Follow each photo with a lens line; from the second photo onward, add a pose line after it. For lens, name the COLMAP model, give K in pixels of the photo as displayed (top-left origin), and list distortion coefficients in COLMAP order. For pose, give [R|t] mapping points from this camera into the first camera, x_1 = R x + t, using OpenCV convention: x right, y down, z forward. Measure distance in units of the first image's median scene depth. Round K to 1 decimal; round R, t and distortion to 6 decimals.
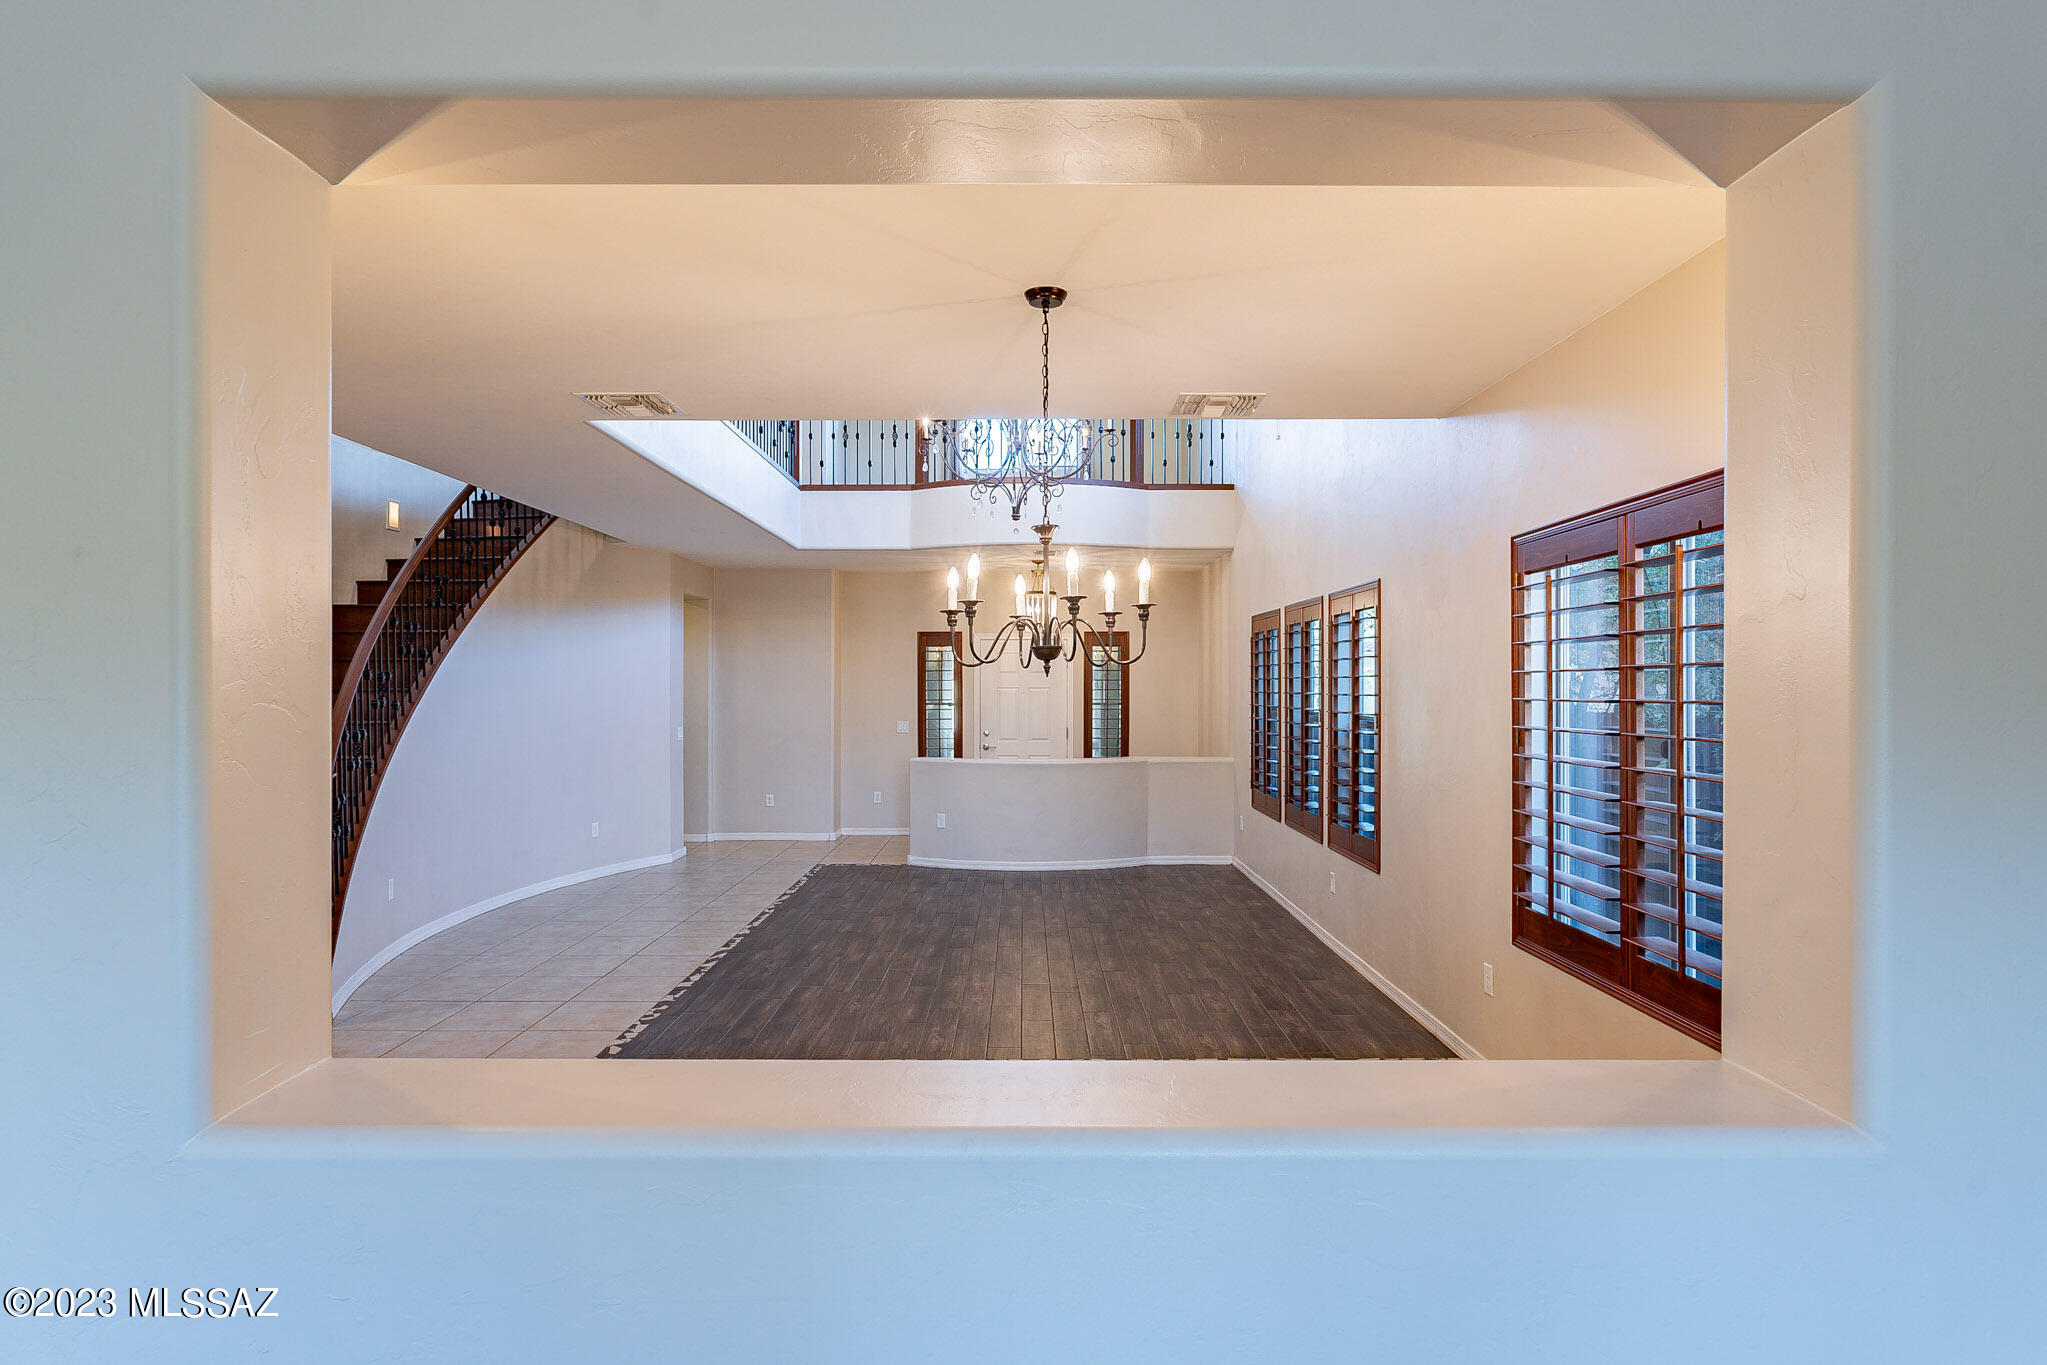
lens RADIAL K [[1078.3, 0, 1023.5], [0, 1078.3, 682.5], [0, 0, 1]] dist [0.001471, 0.000357]
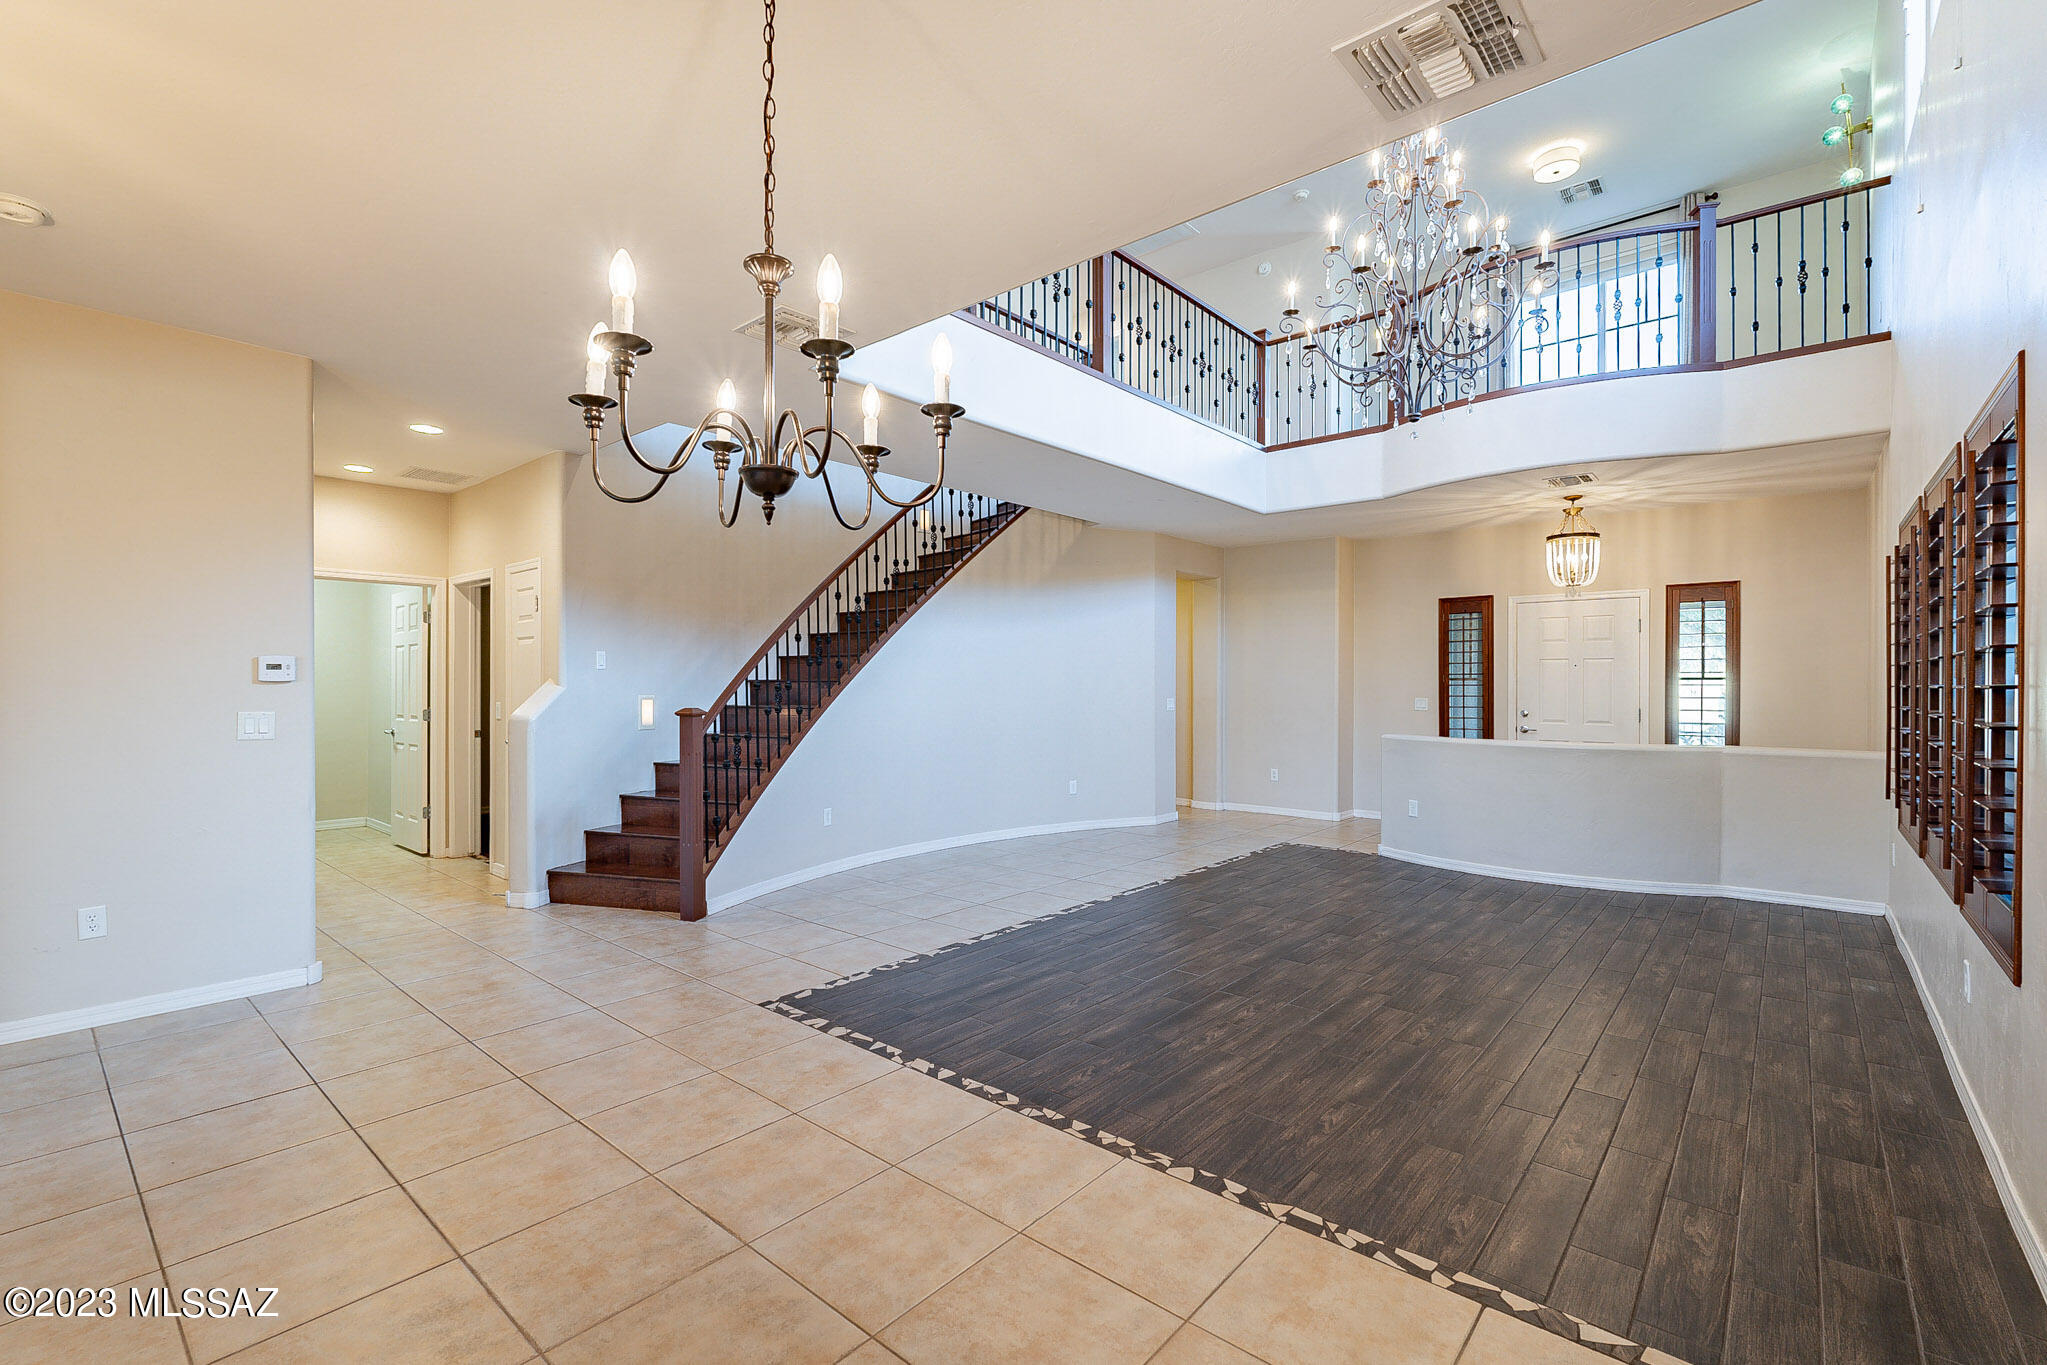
lens RADIAL K [[895.3, 0, 1019.9], [0, 895.3, 683.1], [0, 0, 1]] dist [-0.001914, -0.000216]
pose [[0.755662, -0.000747, -0.654962, 0.200208], [0.001239, 0.999999, 0.000289, 0.036371], [0.654961, -0.001030, 0.755662, 0.332668]]
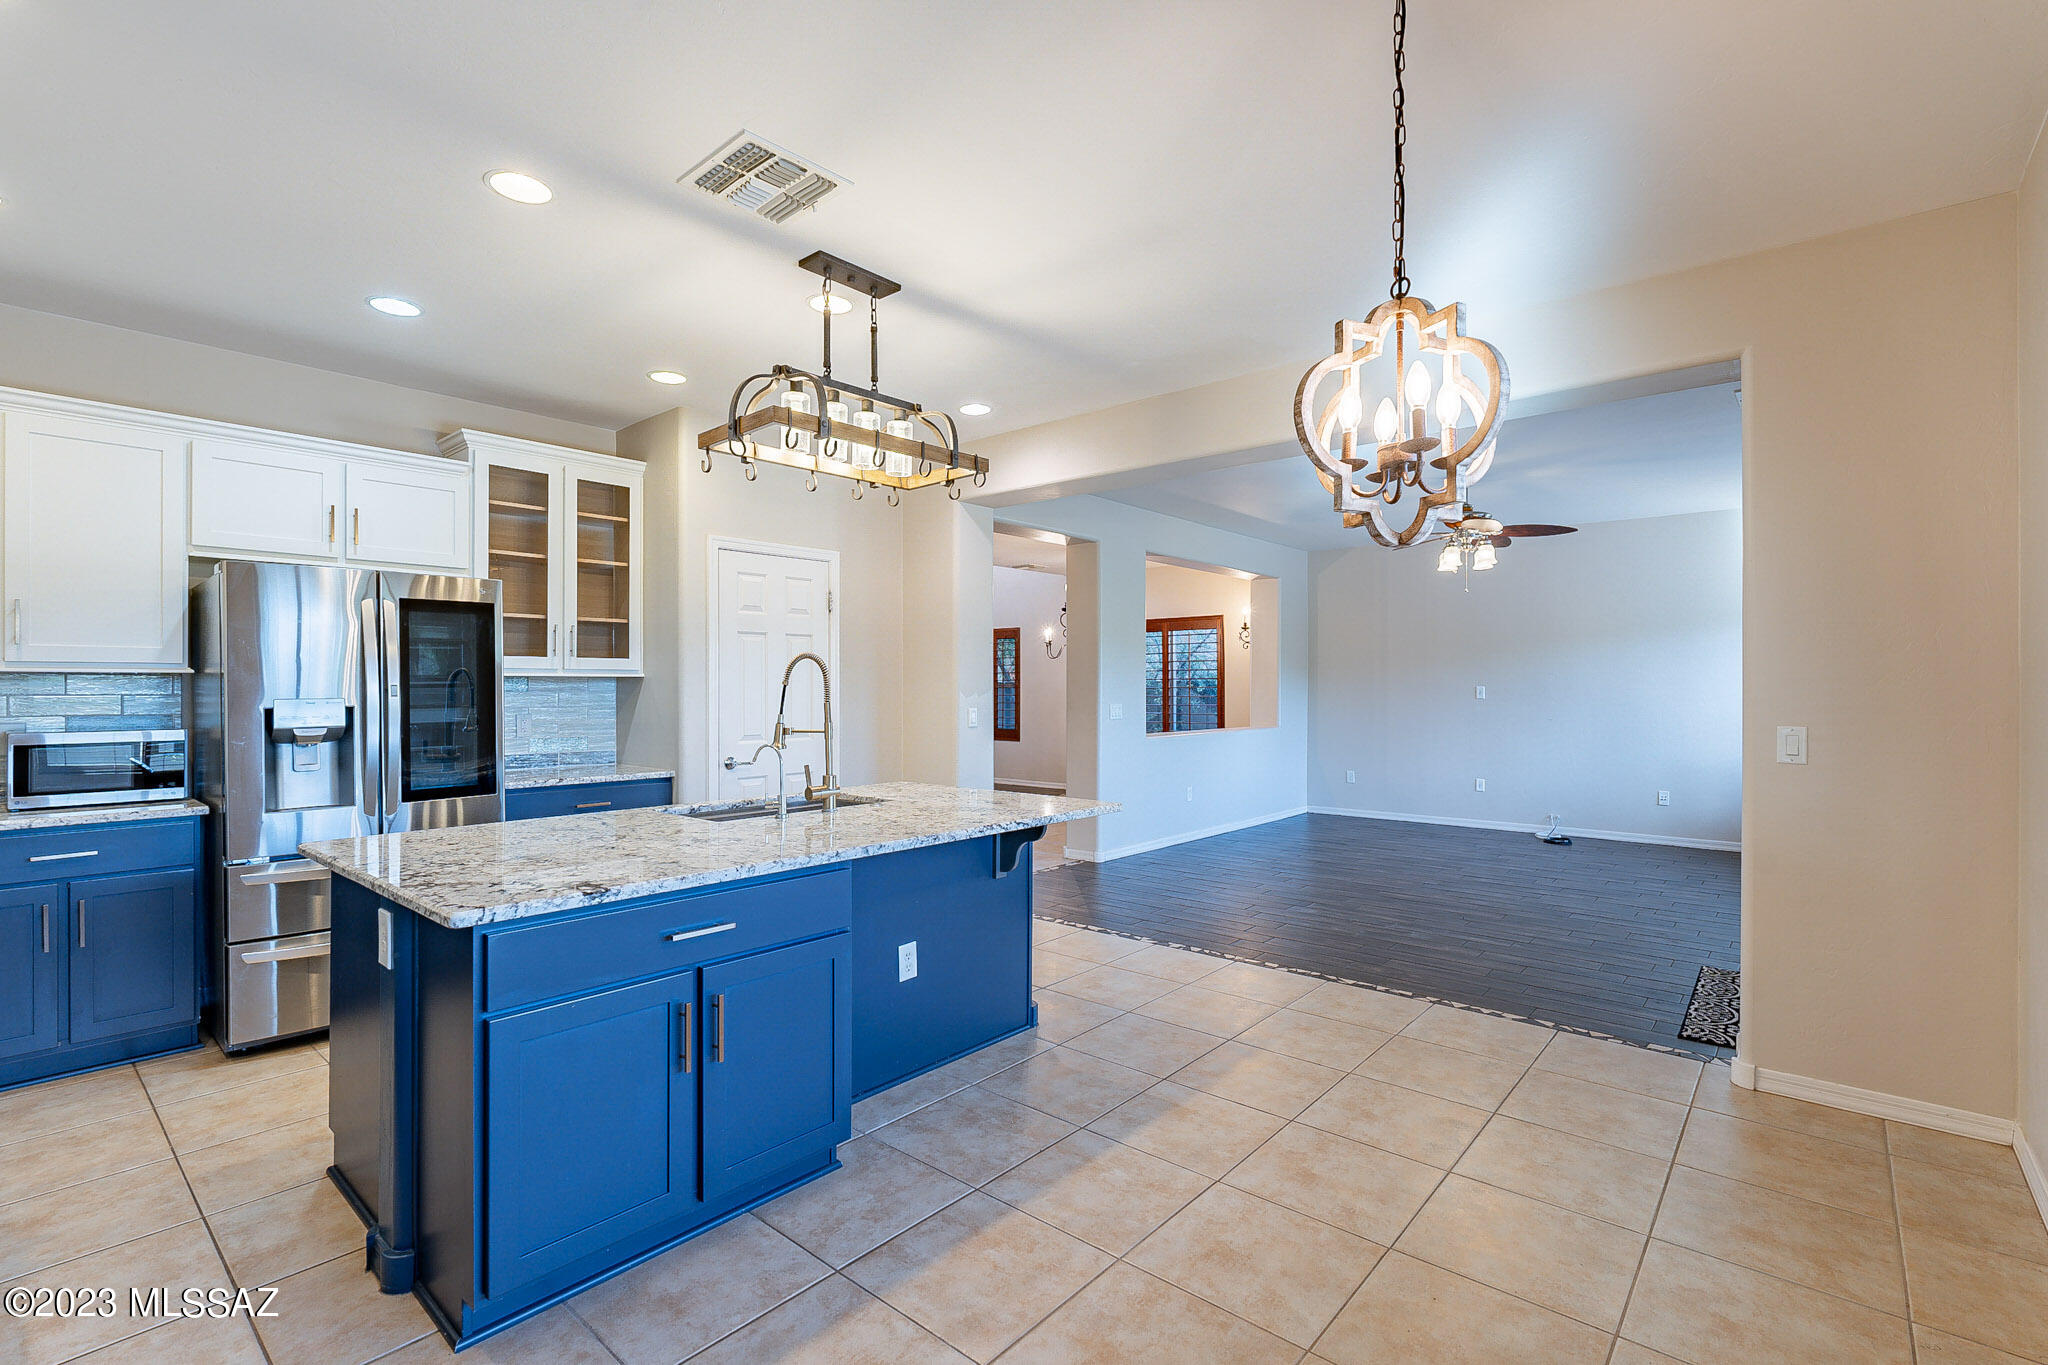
lens RADIAL K [[928.6, 0, 1021.4], [0, 928.6, 682.0], [0, 0, 1]] dist [-0.001807, 0.000155]
pose [[0.658169, 0.004655, 0.752856, -1.053148], [-0.002244, 0.999989, -0.004221, 0.033540], [-0.752867, 0.001088, 0.658172, -0.367443]]
